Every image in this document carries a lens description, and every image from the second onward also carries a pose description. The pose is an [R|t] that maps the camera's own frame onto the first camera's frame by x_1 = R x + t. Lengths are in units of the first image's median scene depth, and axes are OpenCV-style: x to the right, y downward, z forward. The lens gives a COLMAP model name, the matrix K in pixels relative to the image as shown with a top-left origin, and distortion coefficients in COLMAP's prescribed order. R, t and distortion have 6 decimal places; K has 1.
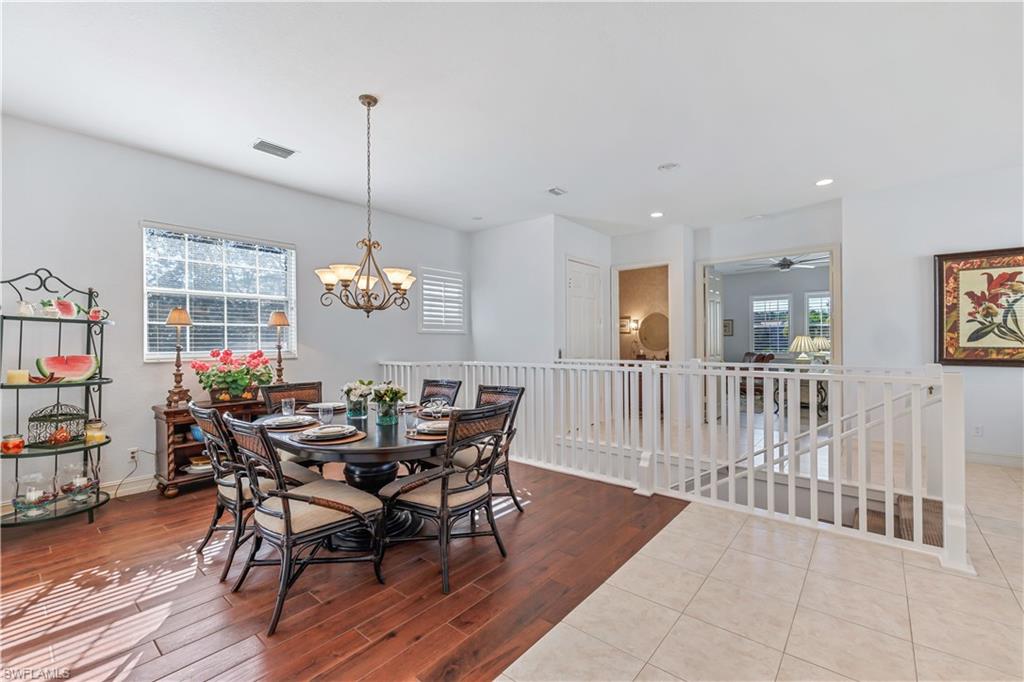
lens RADIAL K [[434.8, 0, 513.7], [0, 434.8, 336.6], [0, 0, 1]] dist [-0.002038, -0.000132]
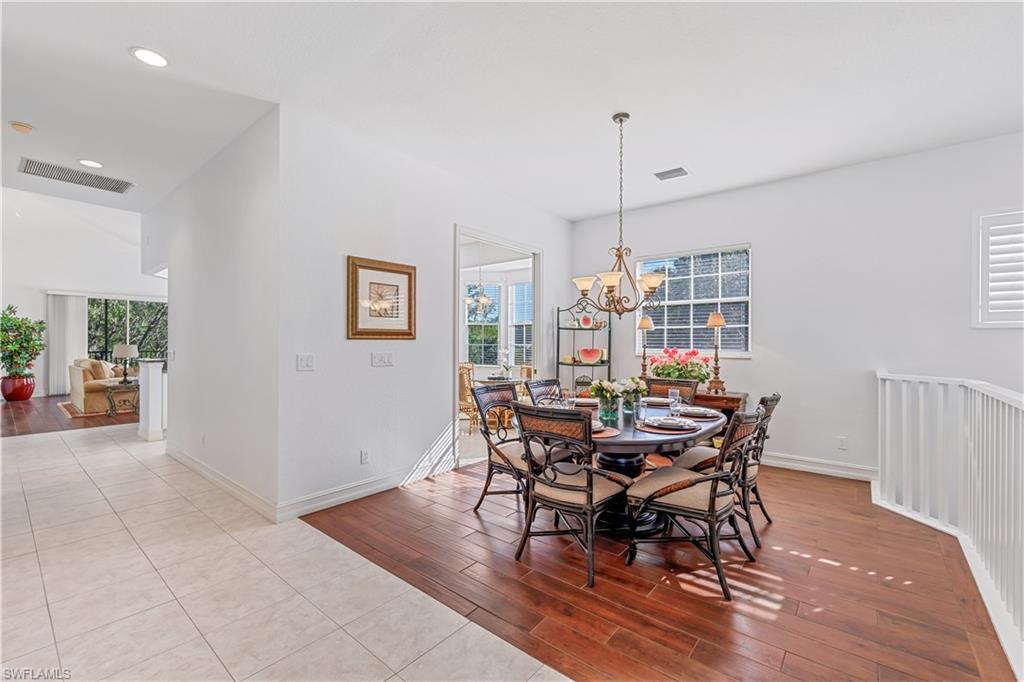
lens RADIAL K [[434.8, 0, 514.6], [0, 434.8, 340.8], [0, 0, 1]] dist [-0.002038, -0.000132]
pose [[0.010235, 0.003095, -0.999943, 0.592891], [0.006344, 0.999975, 0.003160, 0.003205], [0.999927, -0.006376, 0.010215, 0.578155]]
